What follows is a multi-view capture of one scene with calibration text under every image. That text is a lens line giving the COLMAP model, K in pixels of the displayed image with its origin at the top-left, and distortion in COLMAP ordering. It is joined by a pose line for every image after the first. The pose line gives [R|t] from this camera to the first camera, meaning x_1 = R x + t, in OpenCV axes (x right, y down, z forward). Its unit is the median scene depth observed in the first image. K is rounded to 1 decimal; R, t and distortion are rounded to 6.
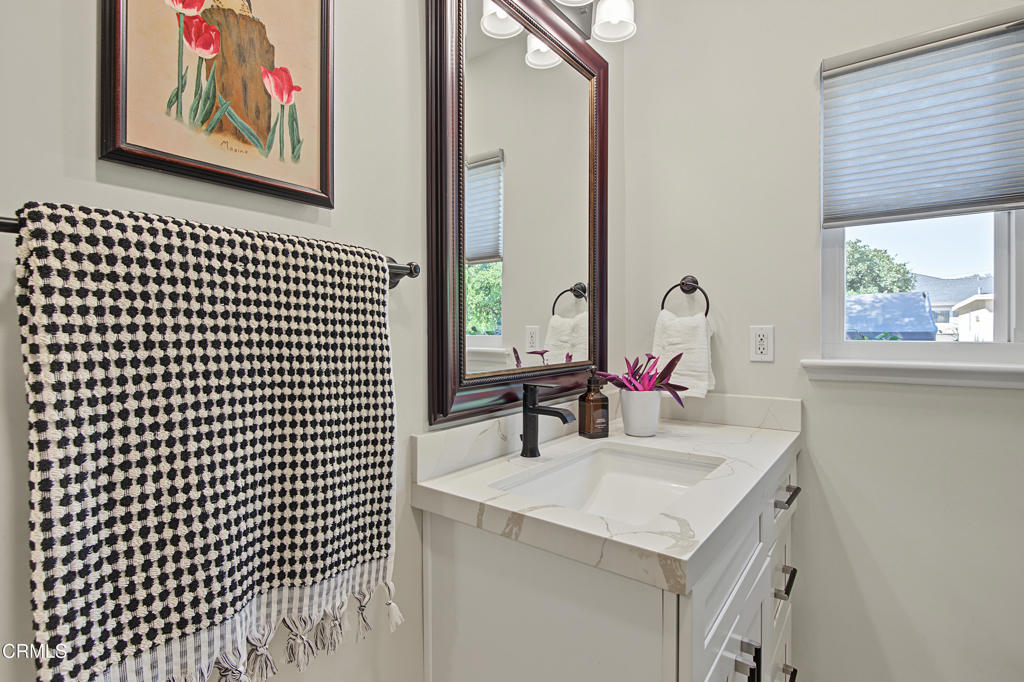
lens RADIAL K [[497.5, 0, 513.2], [0, 497.5, 333.7], [0, 0, 1]] dist [0.002081, -0.001287]
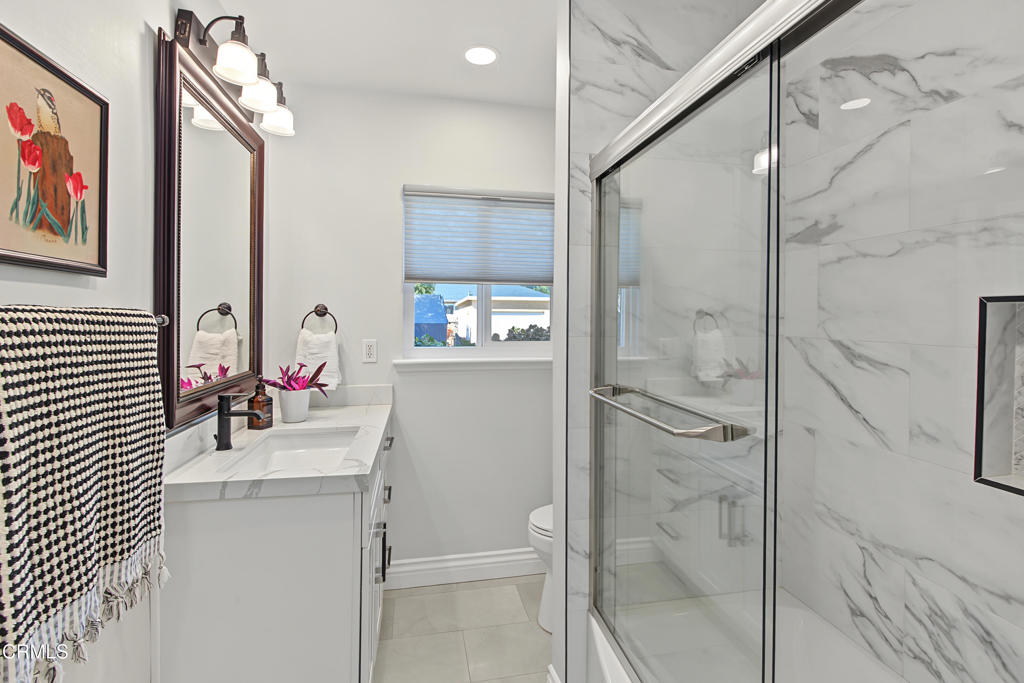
lens RADIAL K [[458.6, 0, 514.1], [0, 458.6, 321.1], [0, 0, 1]] dist [-0.002414, -0.001499]
pose [[0.659080, 0.002211, 0.752069, -0.390727], [-0.000764, 0.999997, -0.002270, -0.096809], [-0.752072, 0.000921, 0.659080, -0.398721]]
